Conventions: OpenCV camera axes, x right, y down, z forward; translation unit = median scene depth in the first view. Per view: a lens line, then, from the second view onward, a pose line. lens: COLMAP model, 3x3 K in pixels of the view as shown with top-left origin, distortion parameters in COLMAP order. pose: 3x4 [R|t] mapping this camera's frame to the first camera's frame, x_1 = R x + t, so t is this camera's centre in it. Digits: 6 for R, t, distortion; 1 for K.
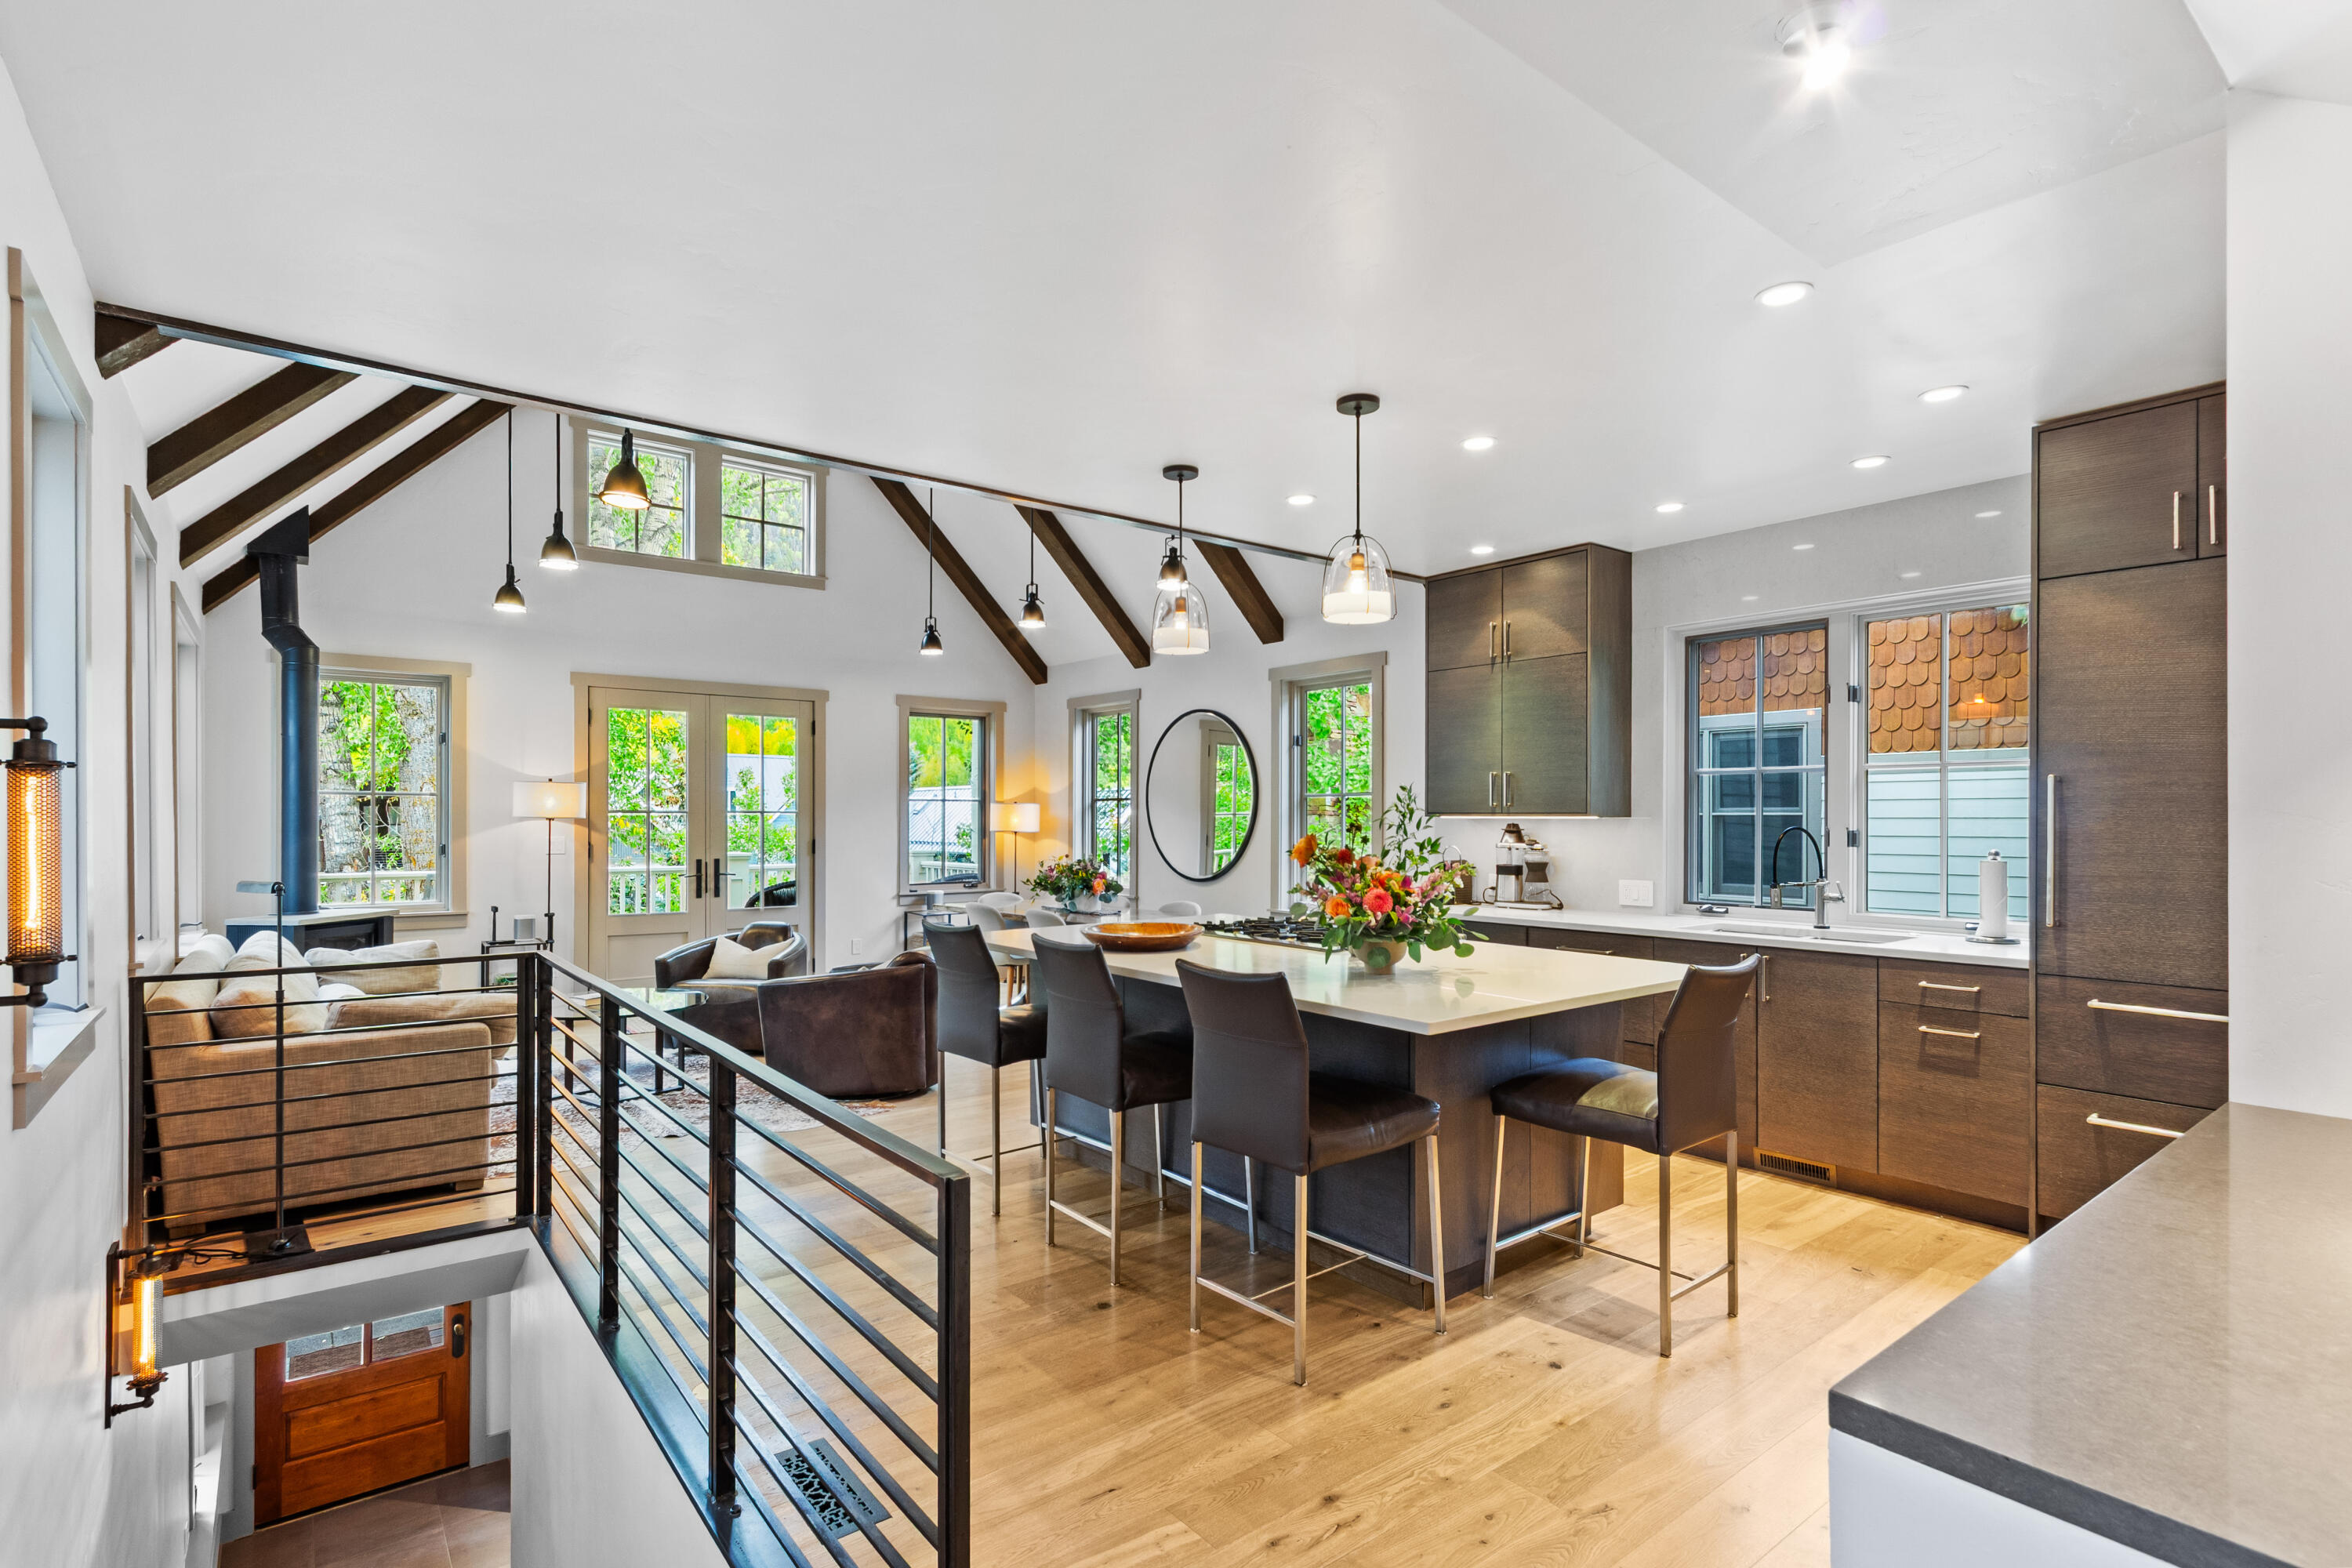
lens RADIAL K [[1141.8, 0, 1176.0], [0, 1141.8, 784.0], [0, 0, 1]] dist [0.000963, 0.000010]
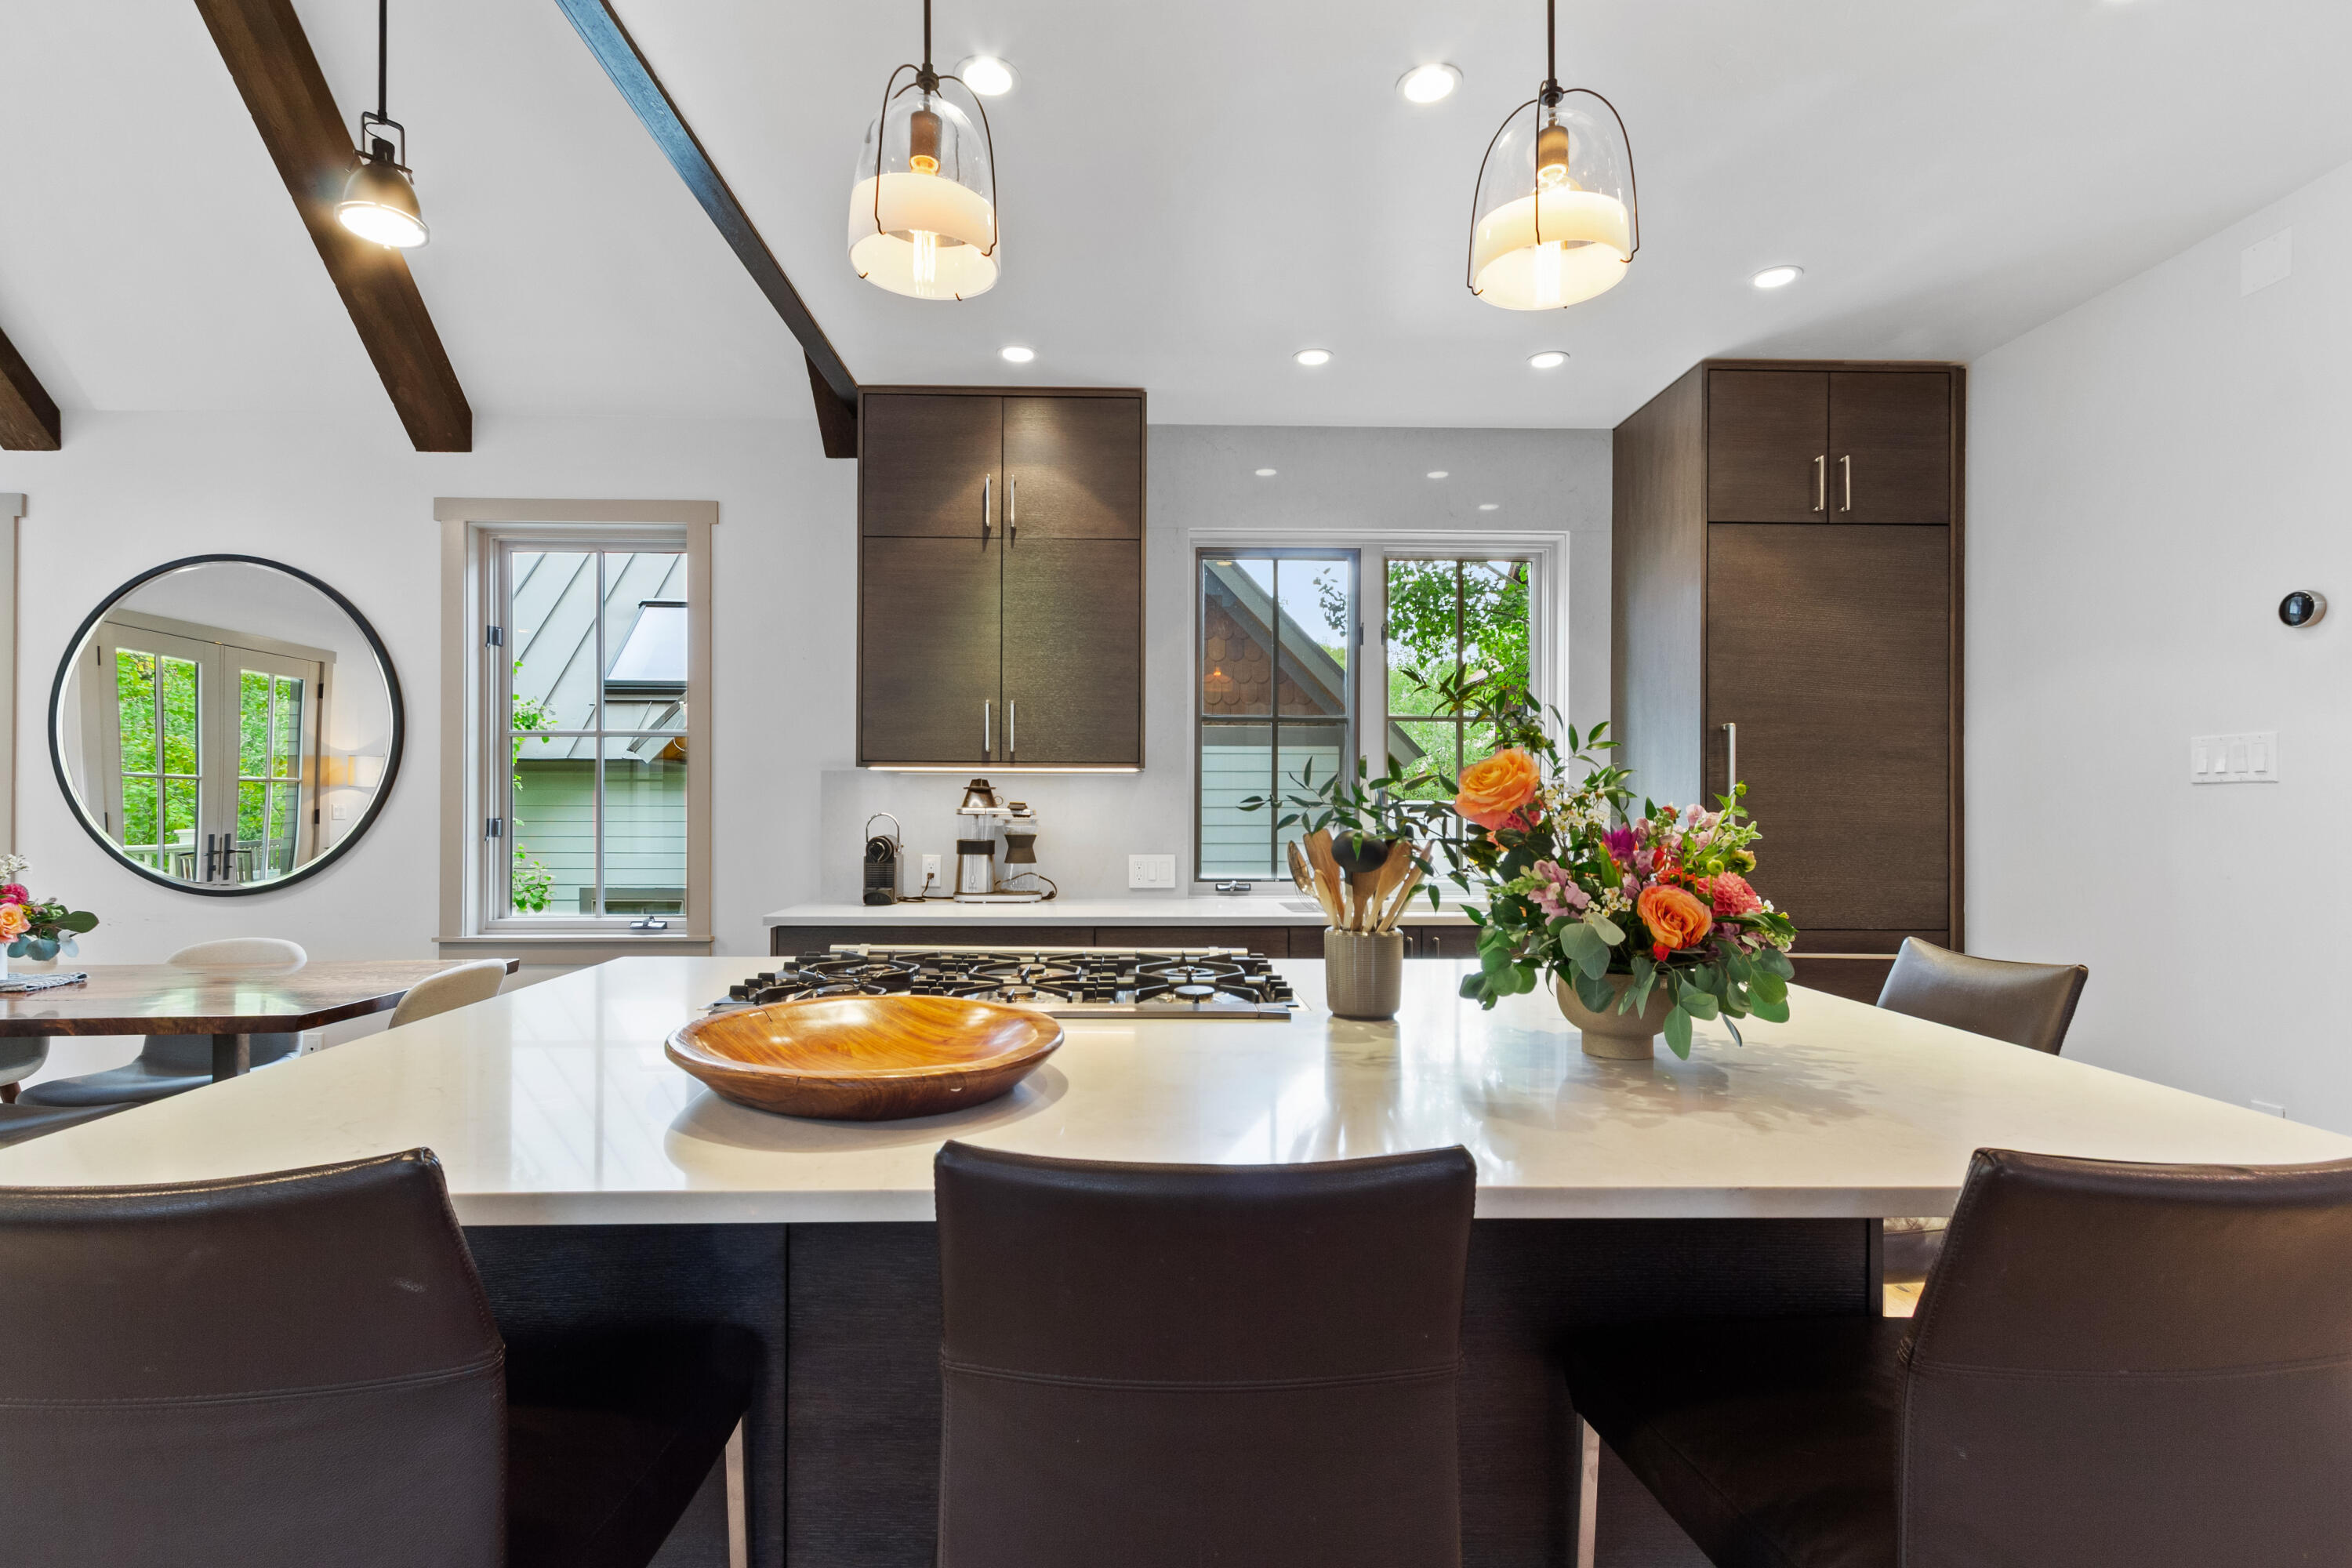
lens RADIAL K [[1094.5, 0, 1176.0], [0, 1094.5, 784.0], [0, 0, 1]] dist [0.001972, -0.000154]
pose [[0.595540, 0.014681, 0.803192, -0.165793], [-0.025124, 0.999684, 0.000356, 0.035295], [-0.802933, -0.020391, 0.595720, 0.527413]]
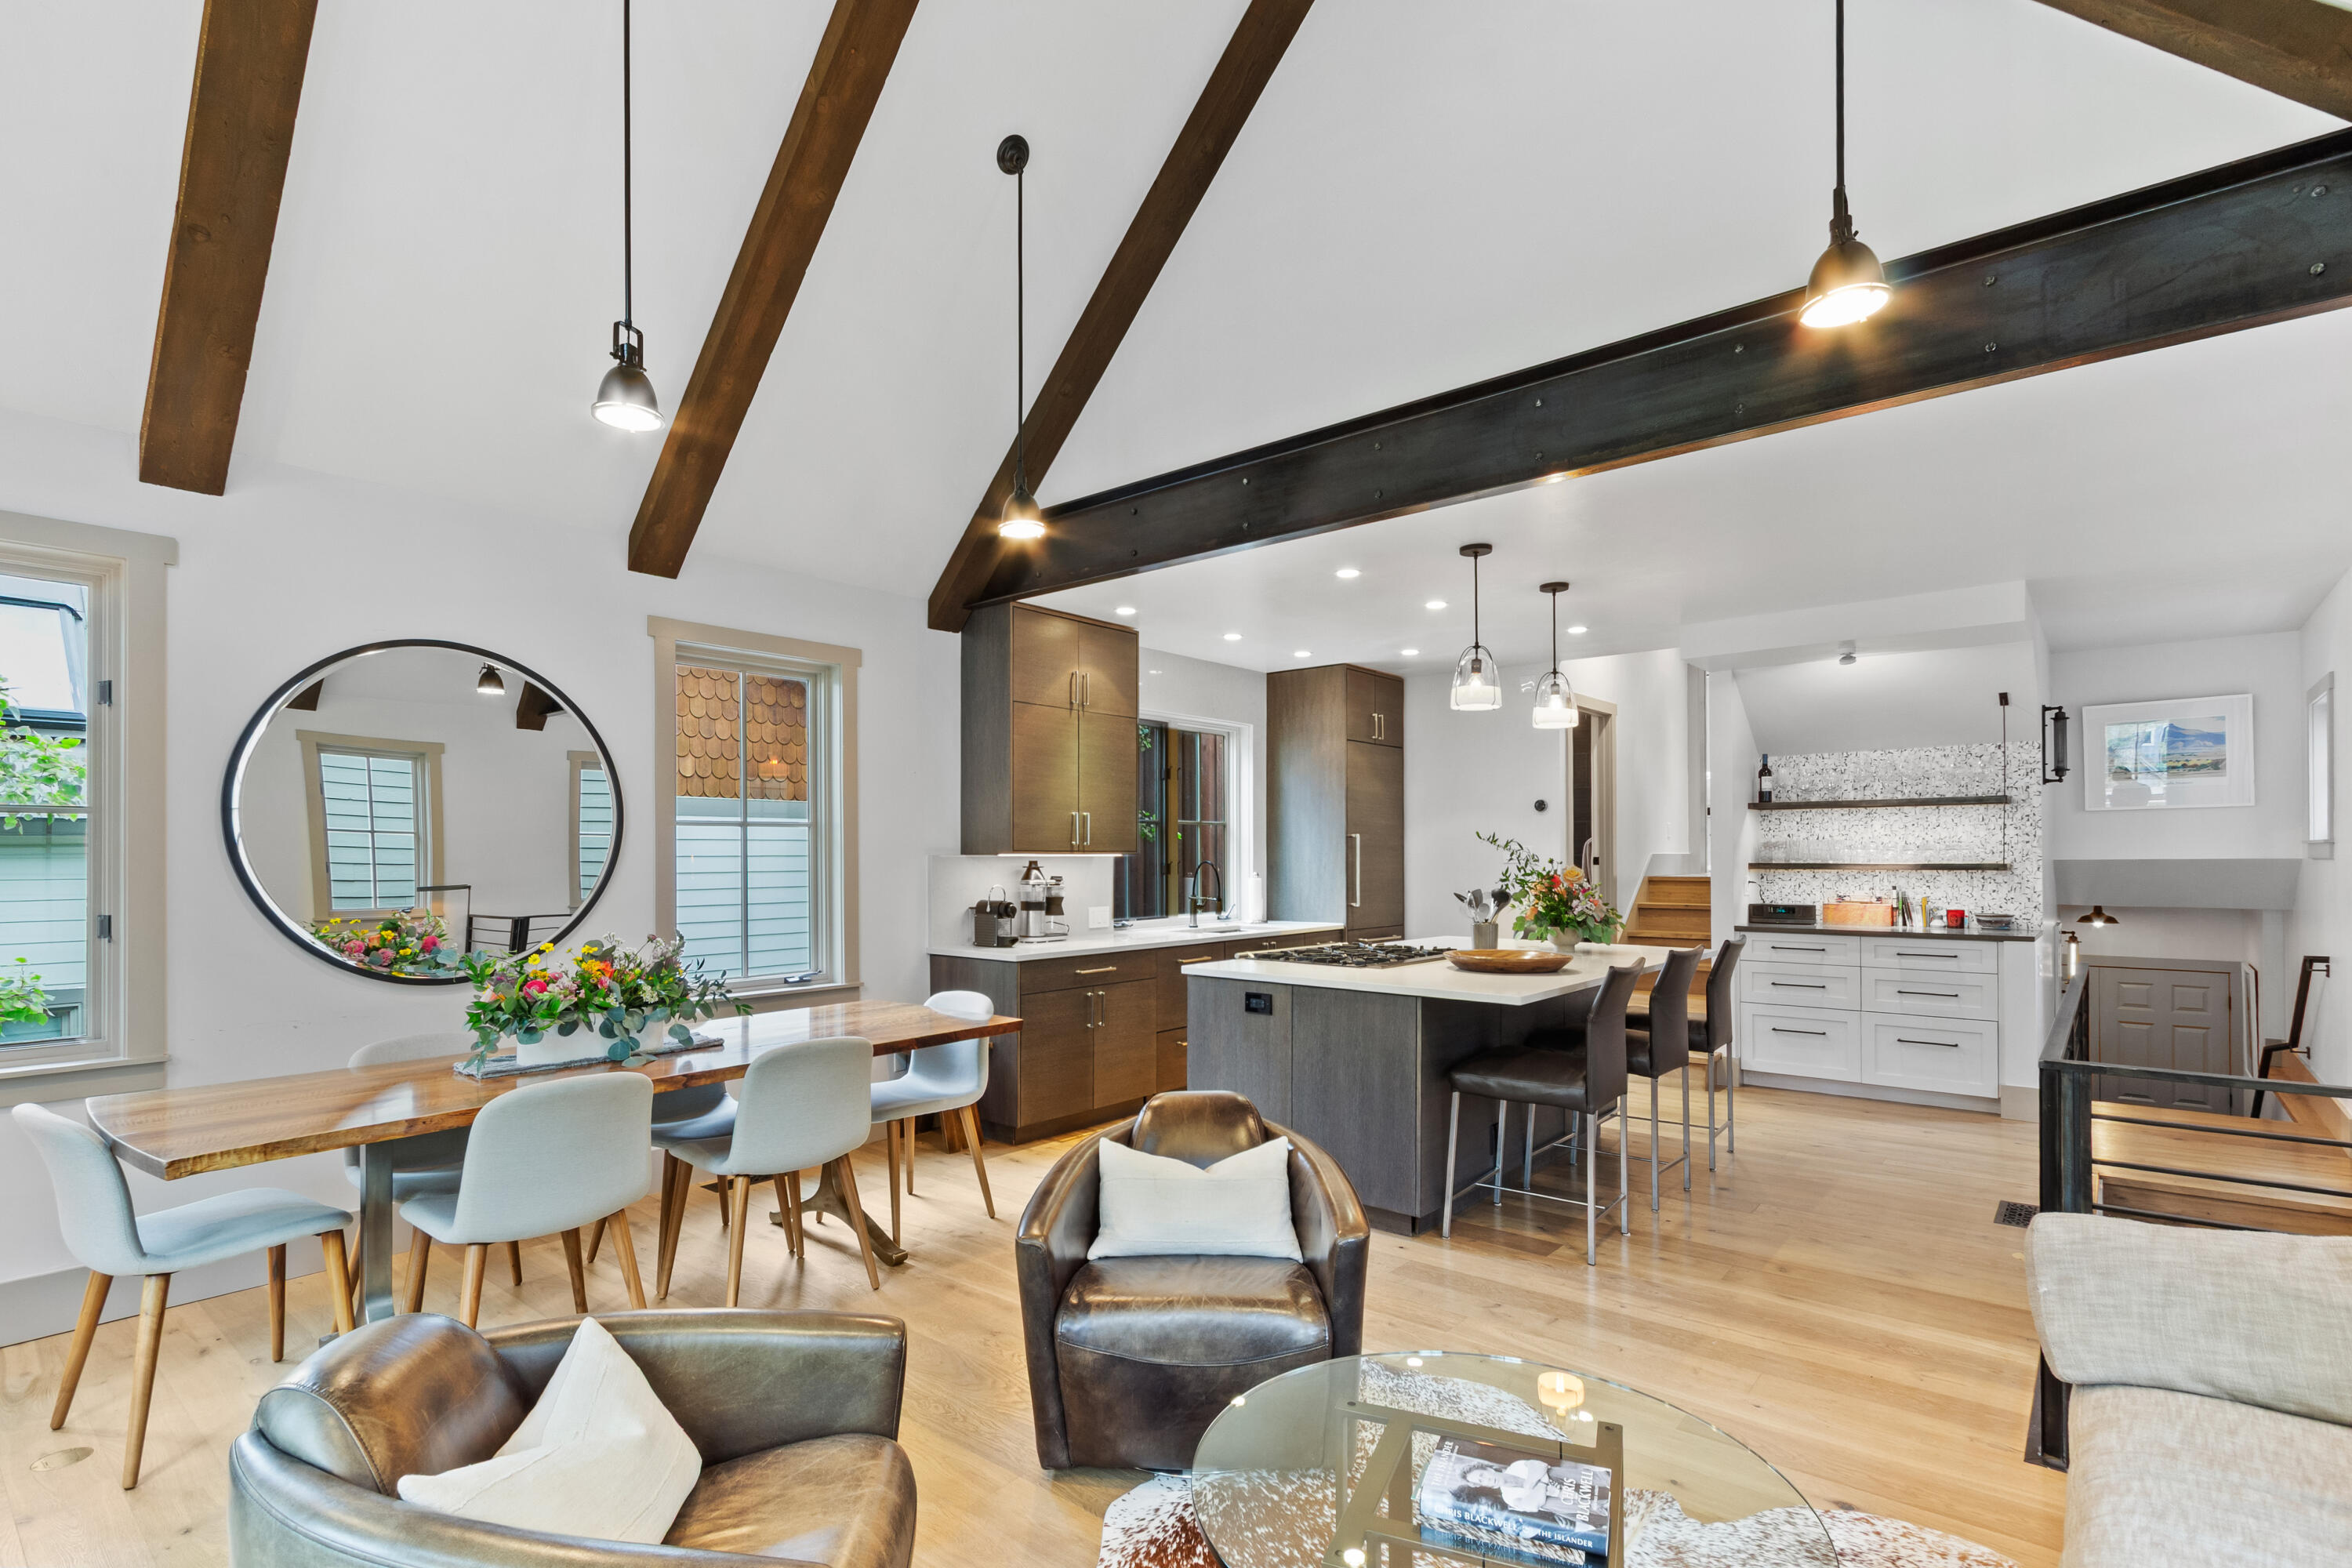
lens RADIAL K [[1114.7, 0, 1167.8], [0, 1114.7, 854.9], [0, 0, 1]] dist [-0.000745, -0.000122]
pose [[-0.175079, 0.007551, 0.984525, -0.745454], [-0.028713, 0.999506, -0.012772, 0.039614], [-0.984136, -0.030505, -0.174776, 1.084660]]
